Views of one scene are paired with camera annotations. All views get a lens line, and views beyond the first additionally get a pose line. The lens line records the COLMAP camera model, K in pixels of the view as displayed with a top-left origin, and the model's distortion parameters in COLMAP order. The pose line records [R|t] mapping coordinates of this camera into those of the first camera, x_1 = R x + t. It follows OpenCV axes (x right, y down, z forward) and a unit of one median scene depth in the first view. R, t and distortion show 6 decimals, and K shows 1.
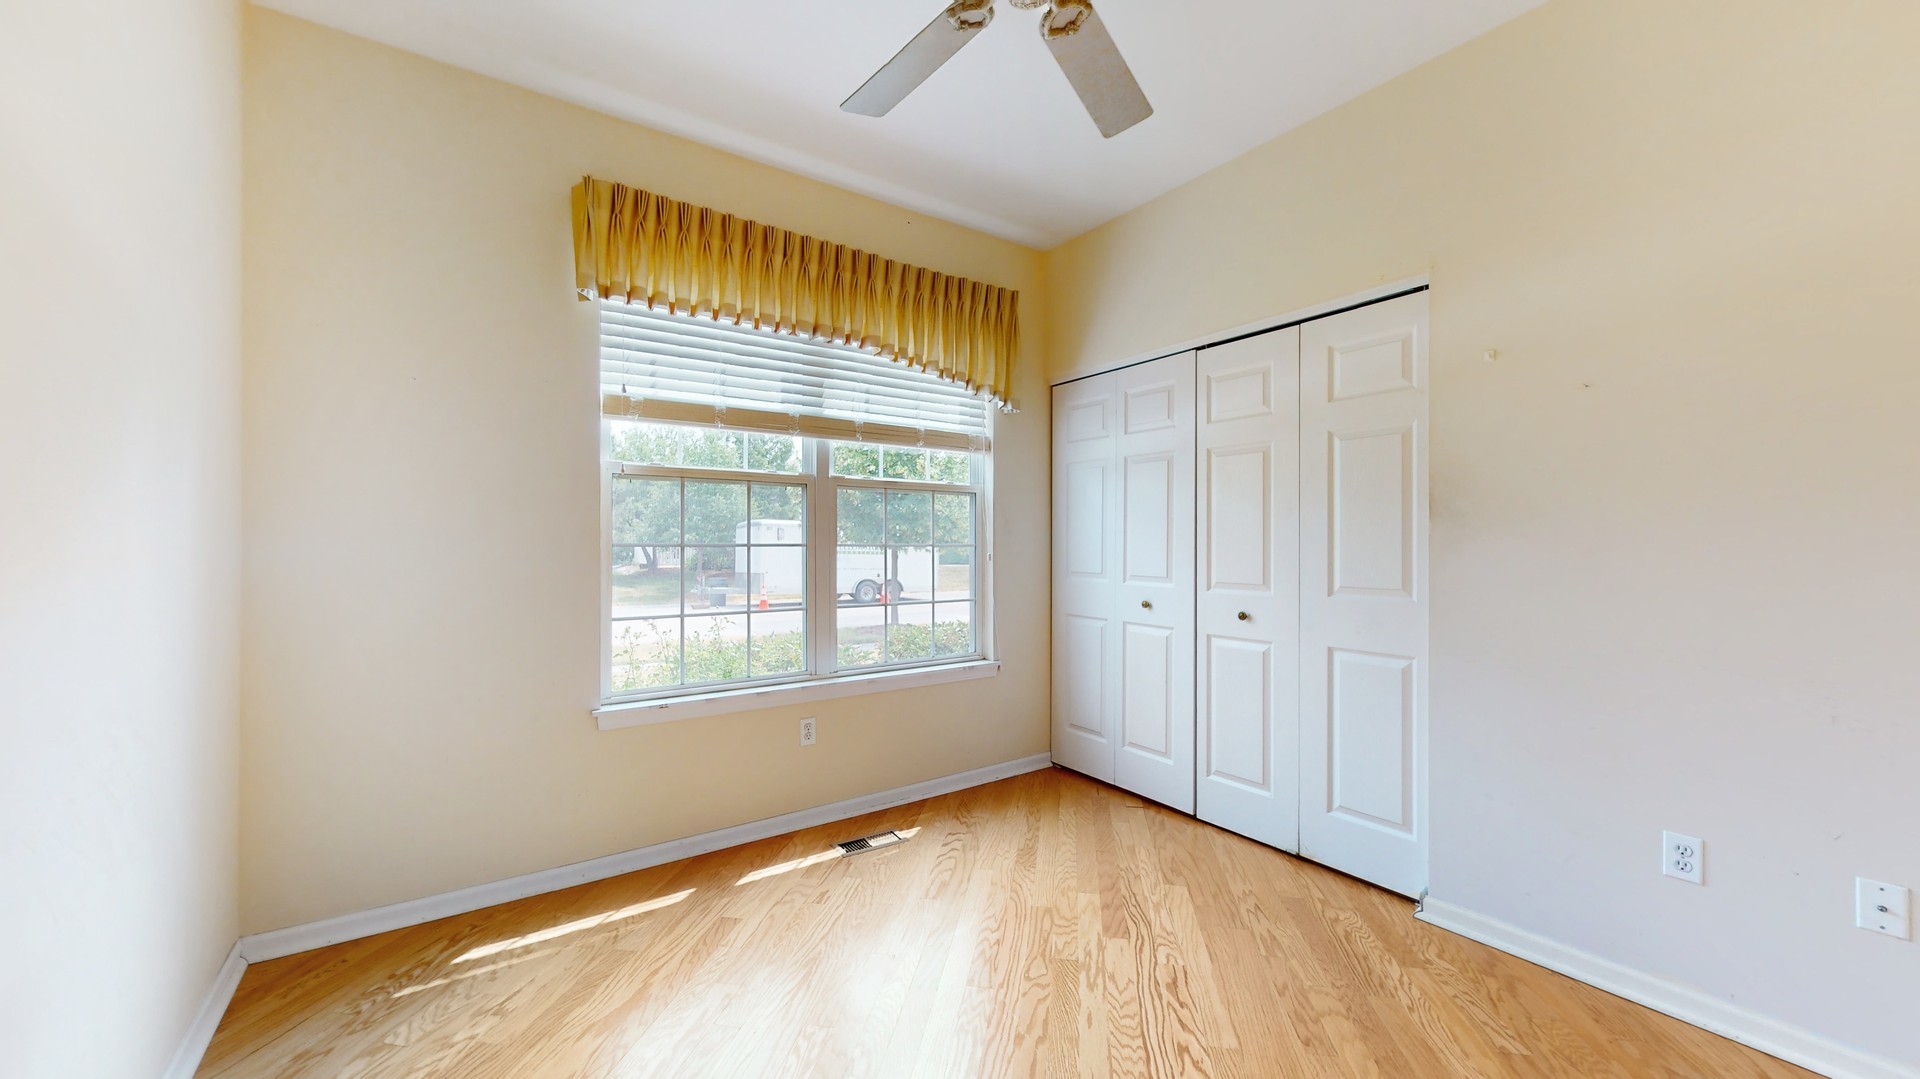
lens RADIAL K [[703.5, 0, 960.2], [0, 703.5, 541.3], [0, 0, 1]] dist [-0.000088, -0.000043]
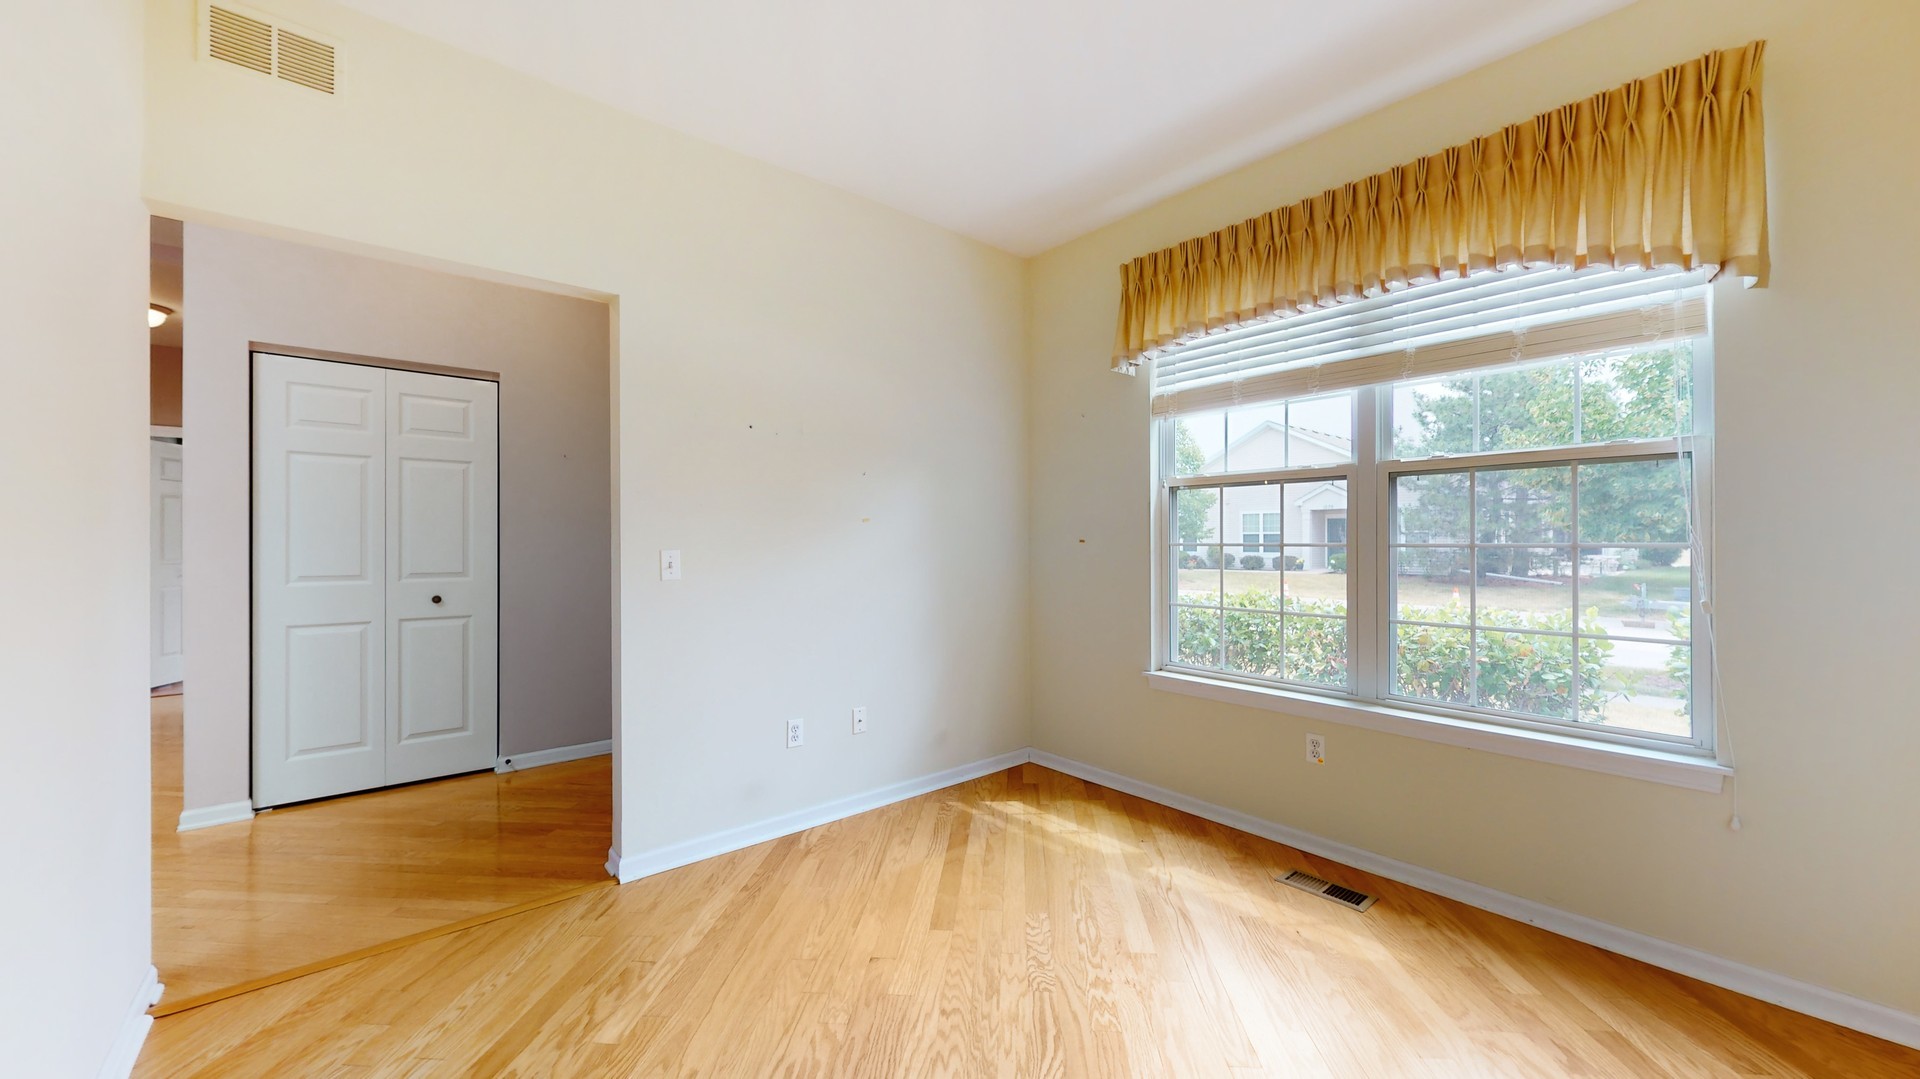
lens RADIAL K [[704.7, 0, 958.6], [0, 704.7, 539.8], [0, 0, 1]] dist [0.000127, -0.000028]
pose [[0.117957, 0.010772, -0.992960, 0.587522], [-0.007558, 0.999922, 0.009950, -0.003402], [0.992990, 0.006331, 0.118029, 0.412144]]
